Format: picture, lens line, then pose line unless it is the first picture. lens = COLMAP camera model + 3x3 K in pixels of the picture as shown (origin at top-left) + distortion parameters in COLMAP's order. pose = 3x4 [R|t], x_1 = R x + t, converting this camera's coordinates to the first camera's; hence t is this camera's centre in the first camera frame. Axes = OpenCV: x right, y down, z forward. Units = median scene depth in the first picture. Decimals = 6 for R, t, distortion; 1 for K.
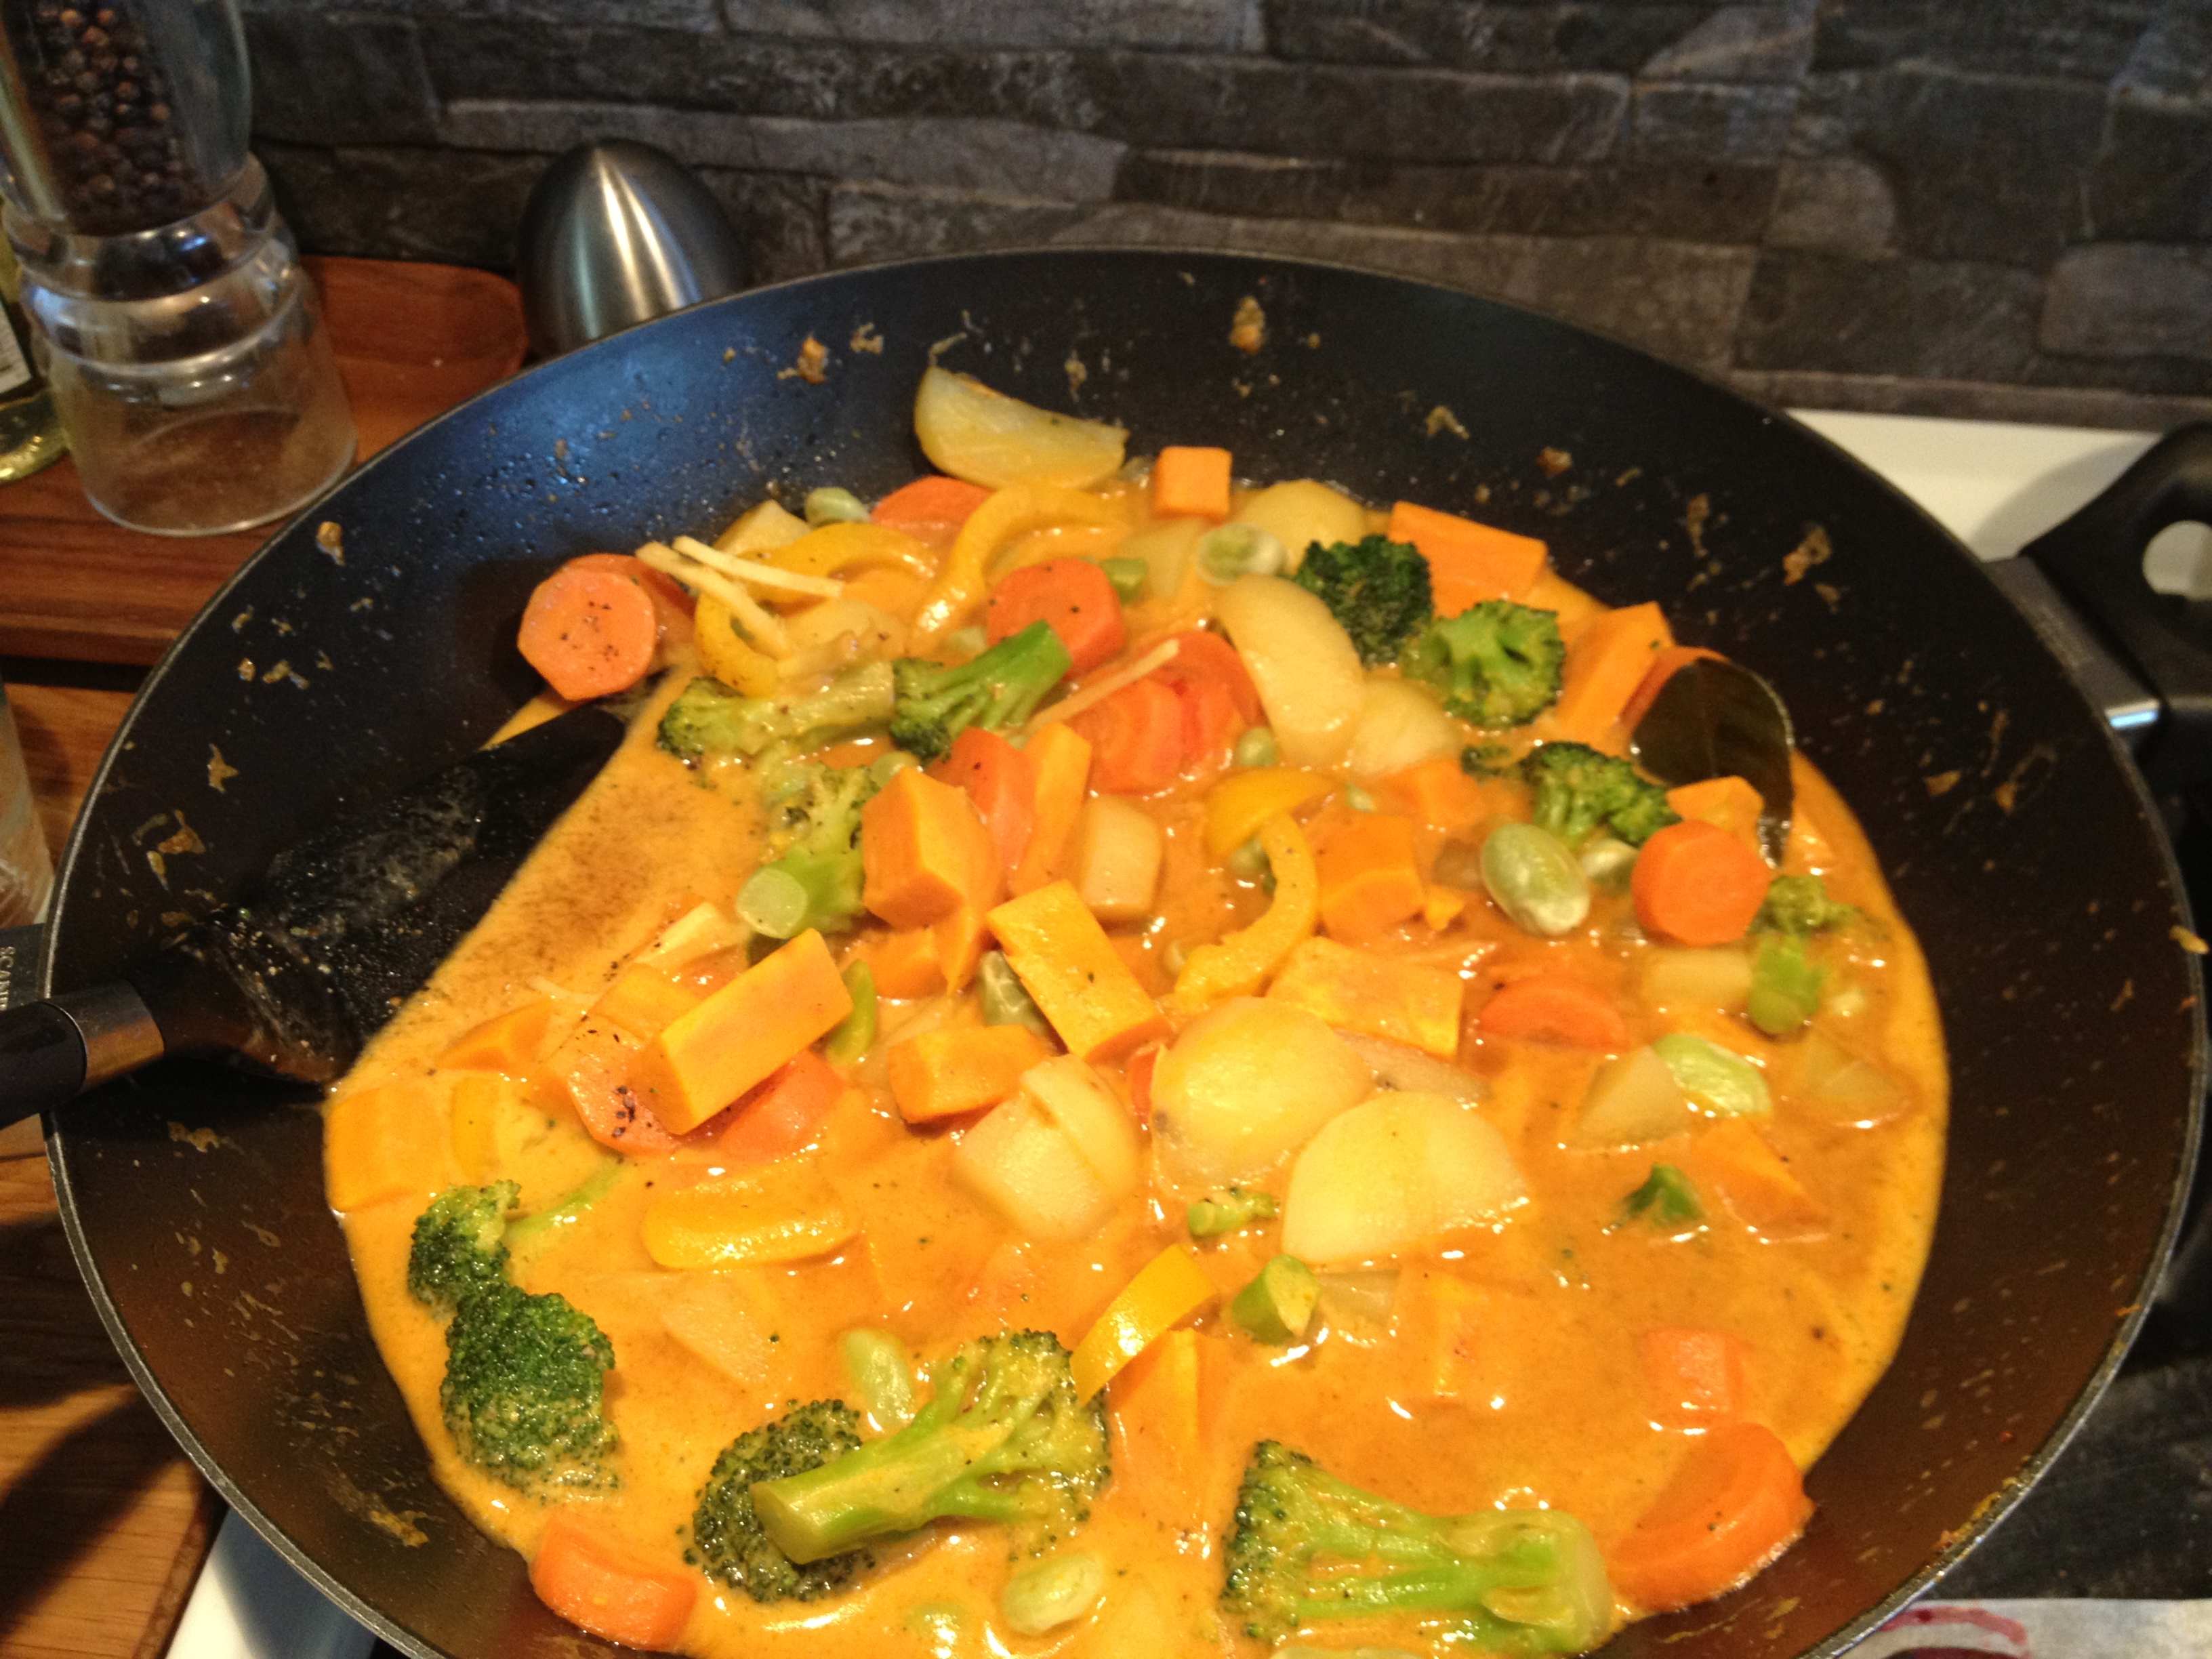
lens RADIAL K [[2244.9, 0, 1106.0], [0, 2244.9, 829.5], [0, 0, 1]] dist [0.145985, -0.469855]
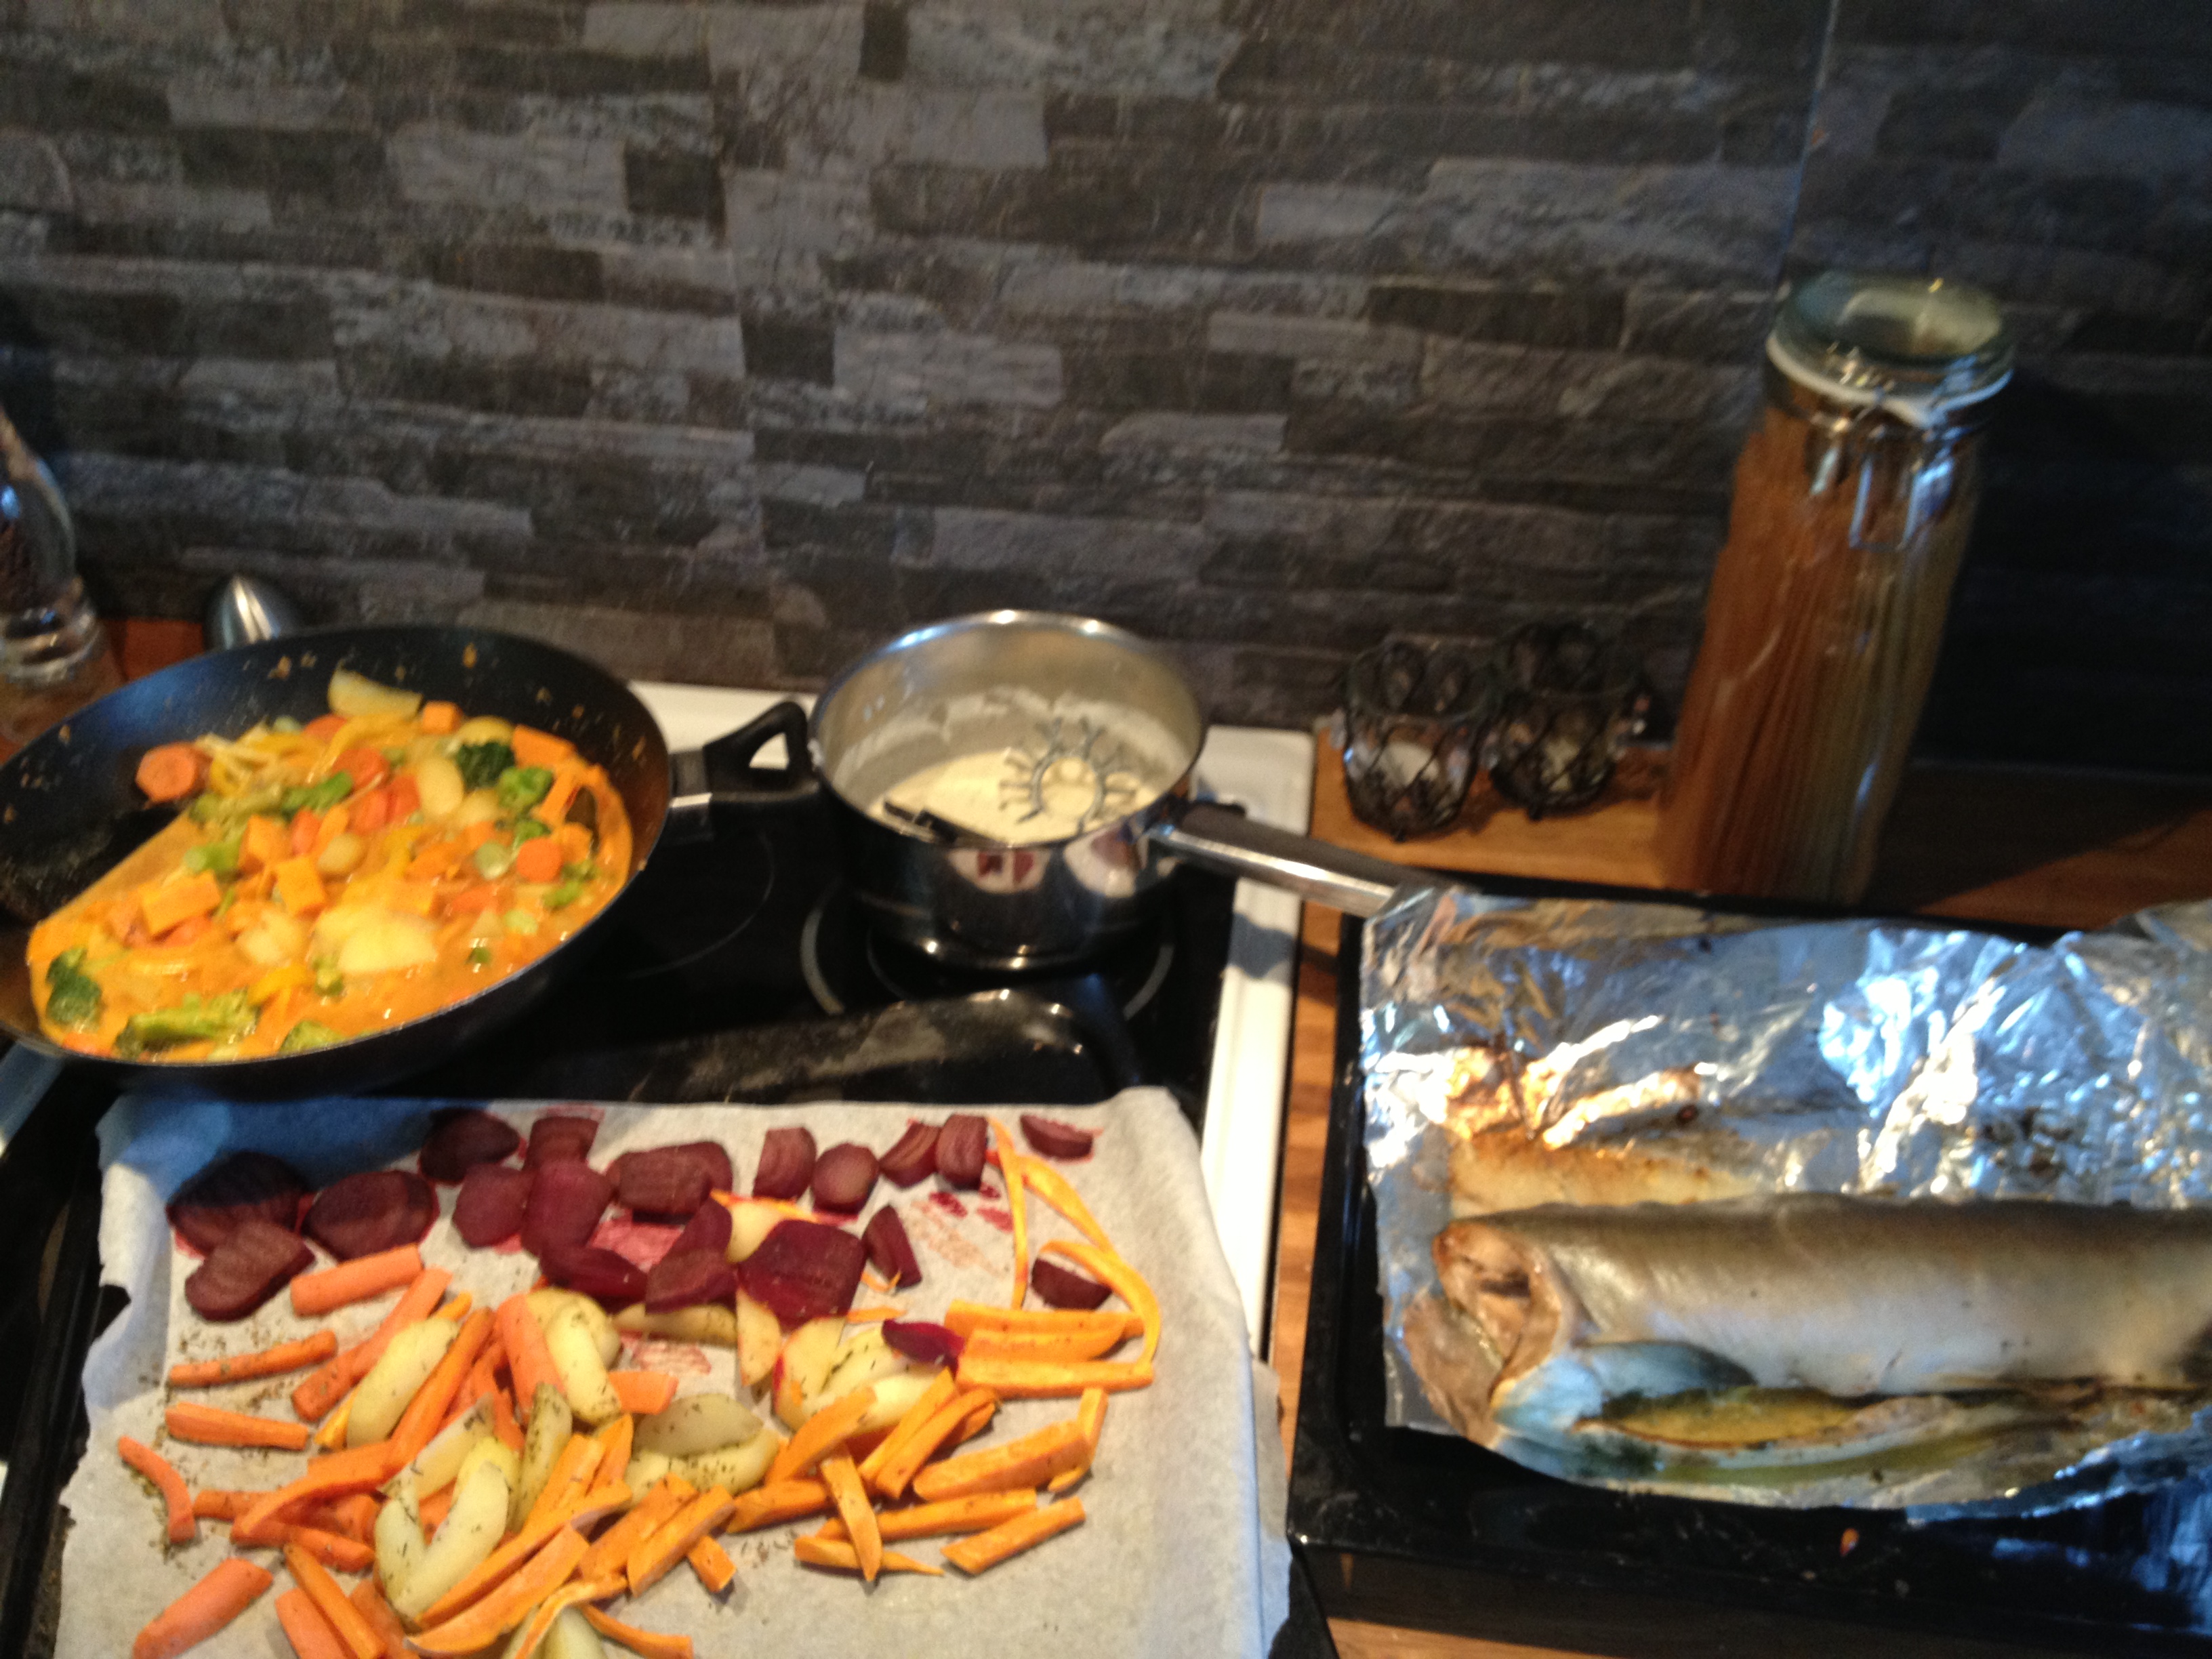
lens RADIAL K [[2244.9, 0, 1106.0], [0, 2244.9, 829.5], [0, 0, 1]] dist [0.145985, -0.469855]
pose [[0.999558, 0.012892, -0.026783, 0.854966], [-0.016384, 0.990772, -0.134545, 0.287550], [0.024802, 0.134925, 0.990545, -1.417983]]
